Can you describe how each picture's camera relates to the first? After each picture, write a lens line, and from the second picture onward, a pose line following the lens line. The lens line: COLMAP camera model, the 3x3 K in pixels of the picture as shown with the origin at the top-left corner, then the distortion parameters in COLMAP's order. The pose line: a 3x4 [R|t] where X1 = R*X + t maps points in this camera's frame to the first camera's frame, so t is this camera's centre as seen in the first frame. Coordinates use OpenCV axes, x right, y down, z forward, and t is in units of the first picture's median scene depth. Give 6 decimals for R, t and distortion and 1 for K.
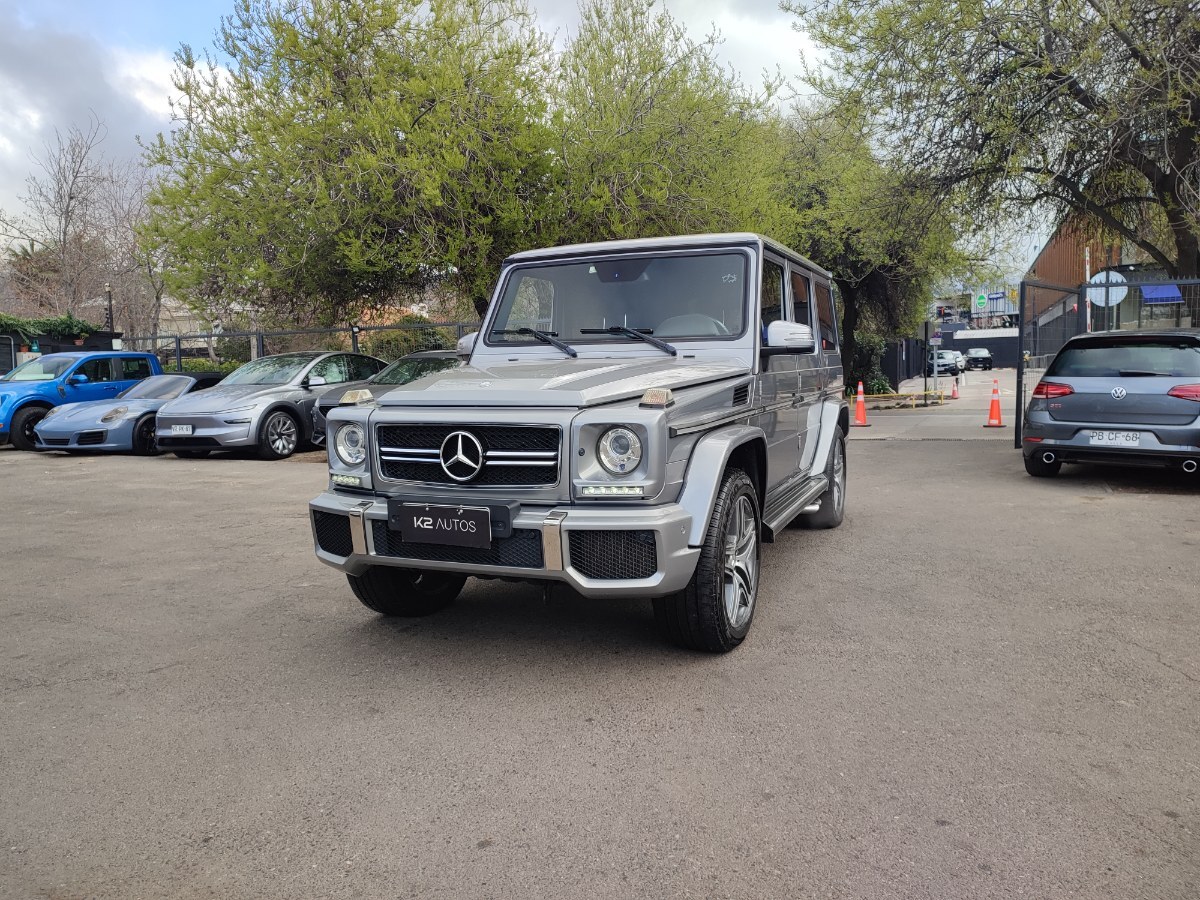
lens RADIAL K [[837.2, 0, 600.0], [0, 837.2, 455.1], [0, 0, 1]] dist [0.005344, -0.001188]
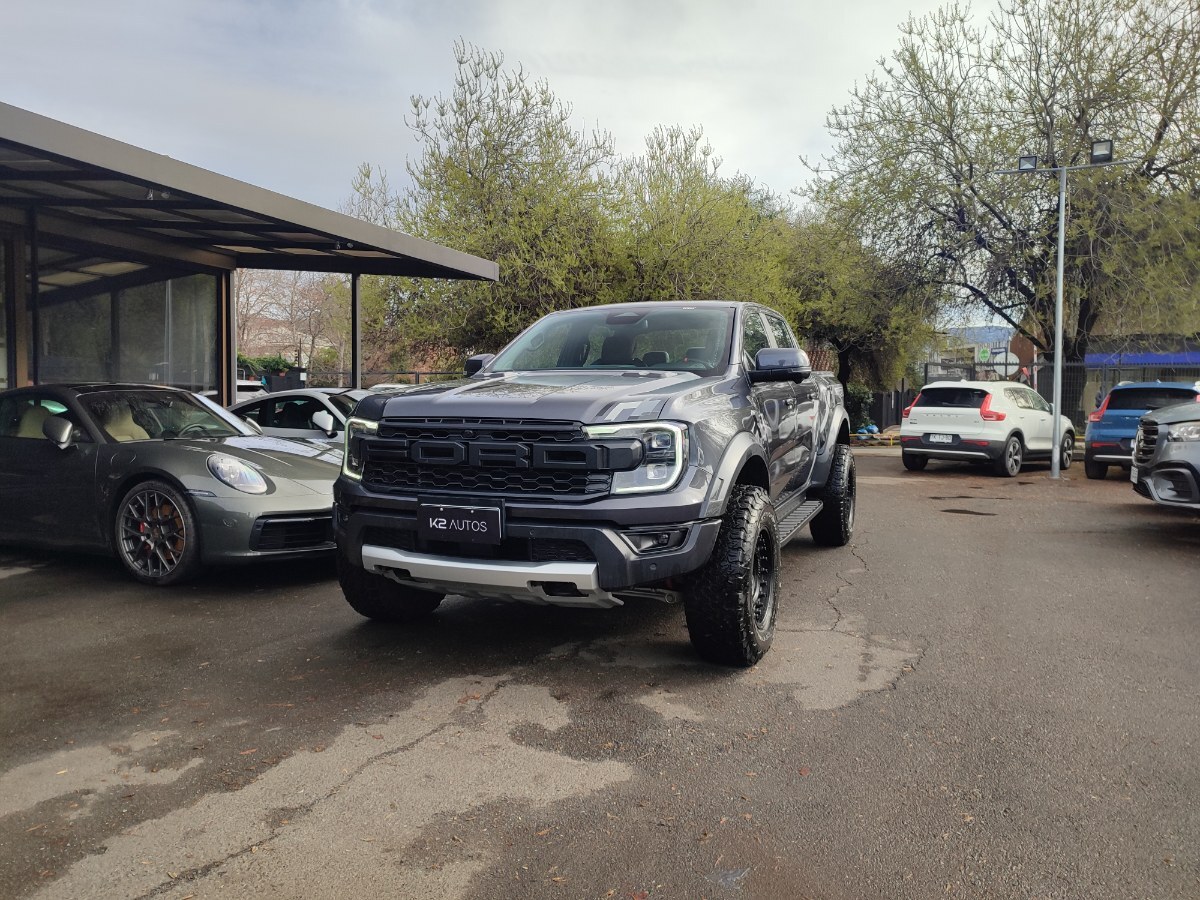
lens RADIAL K [[847.1, 0, 597.5], [0, 847.1, 461.2], [0, 0, 1]] dist [0.005392, -0.004176]
pose [[0.999409, 0.033956, -0.005291, -0.089542], [-0.034142, 0.998597, -0.040479, 0.048854], [0.003909, 0.040636, 0.999166, -0.405663]]
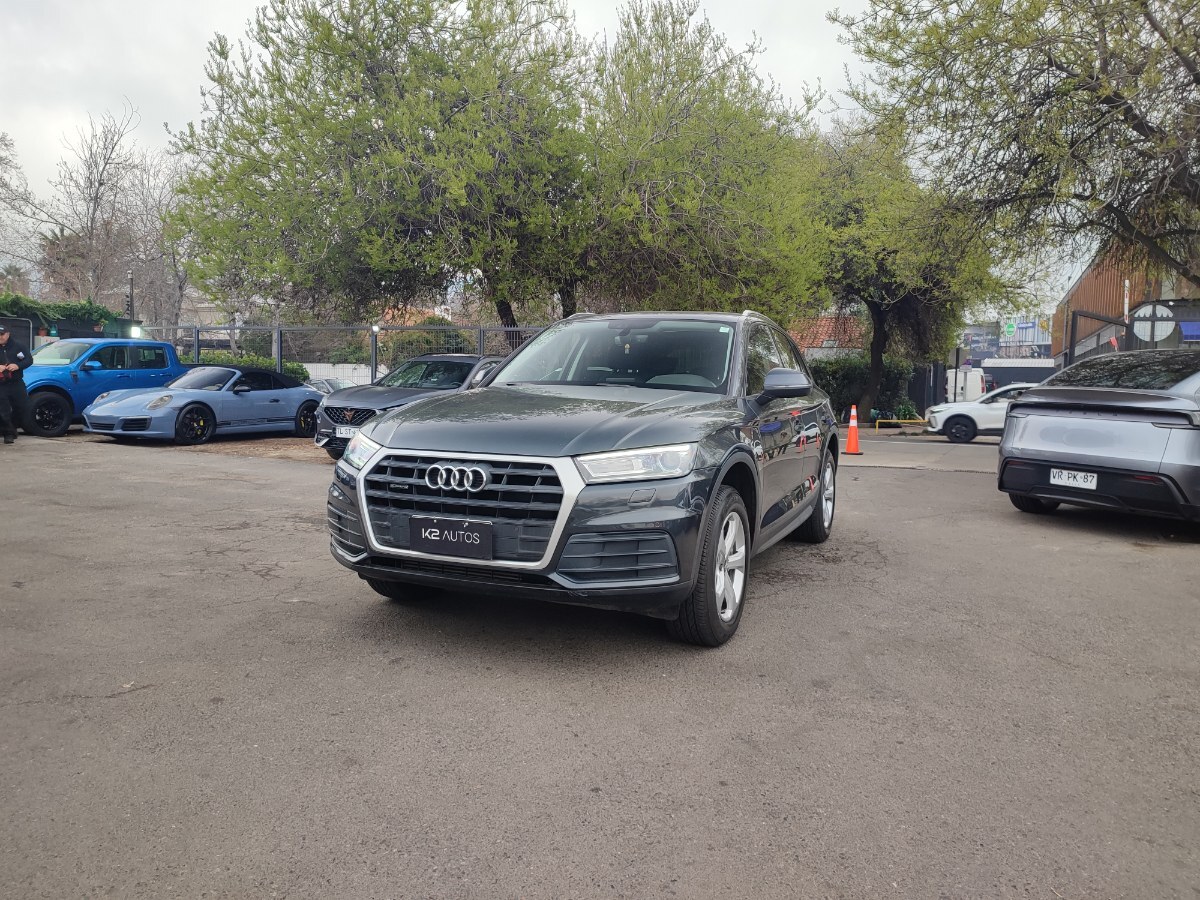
lens RADIAL K [[841.0, 0, 598.2], [0, 841.0, 454.1], [0, 0, 1]] dist [-0.000015, -0.000423]
pose [[0.998511, 0.050072, -0.021650, -0.001516], [-0.050363, 0.998645, -0.013099, -0.003204], [0.020965, 0.014170, 0.999680, 0.021430]]
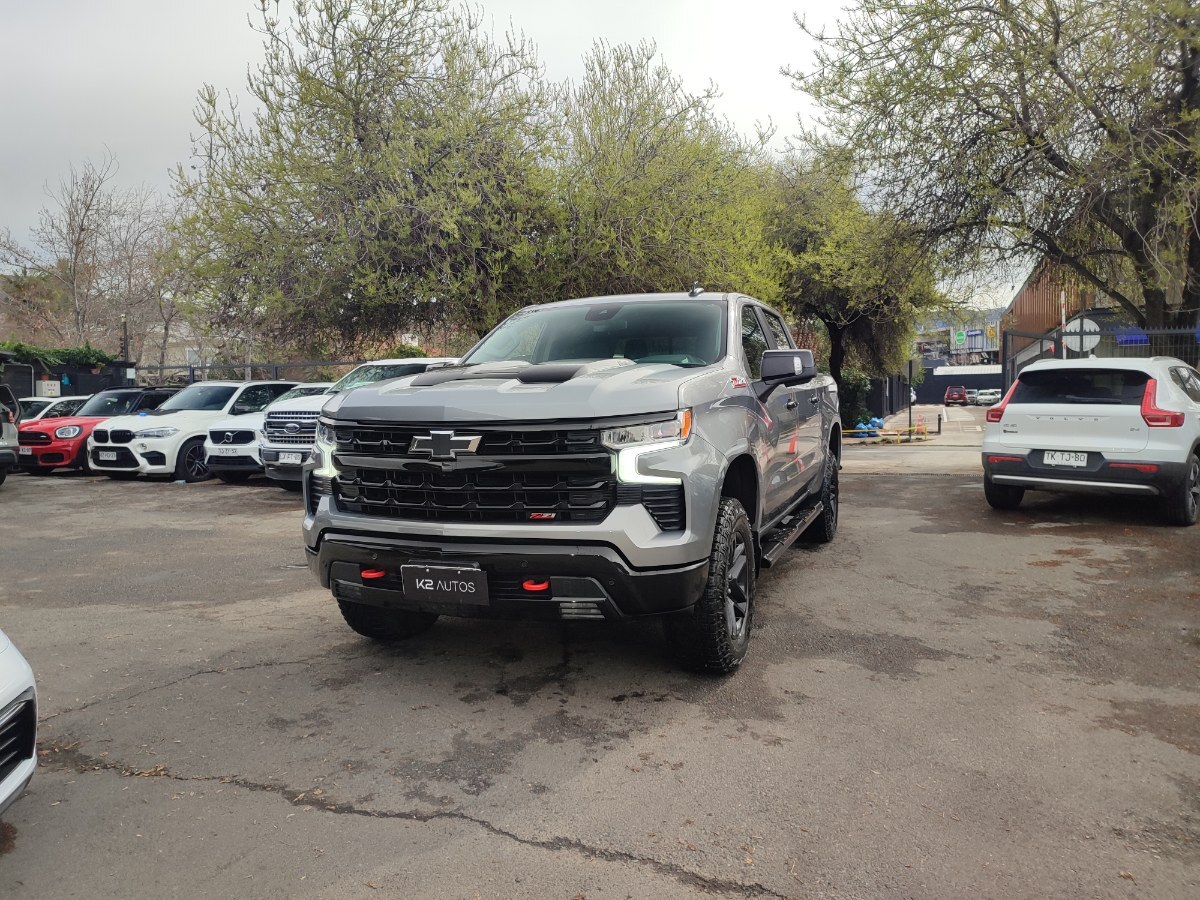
lens RADIAL K [[852.8, 0, 596.6], [0, 852.8, 447.5], [0, 0, 1]] dist [-0.006447, 0.010052]
pose [[0.999676, 0.010673, 0.023128, -0.031320], [-0.009590, 0.998876, -0.046415, 0.001179], [-0.023598, 0.046178, 0.998654, -0.053688]]
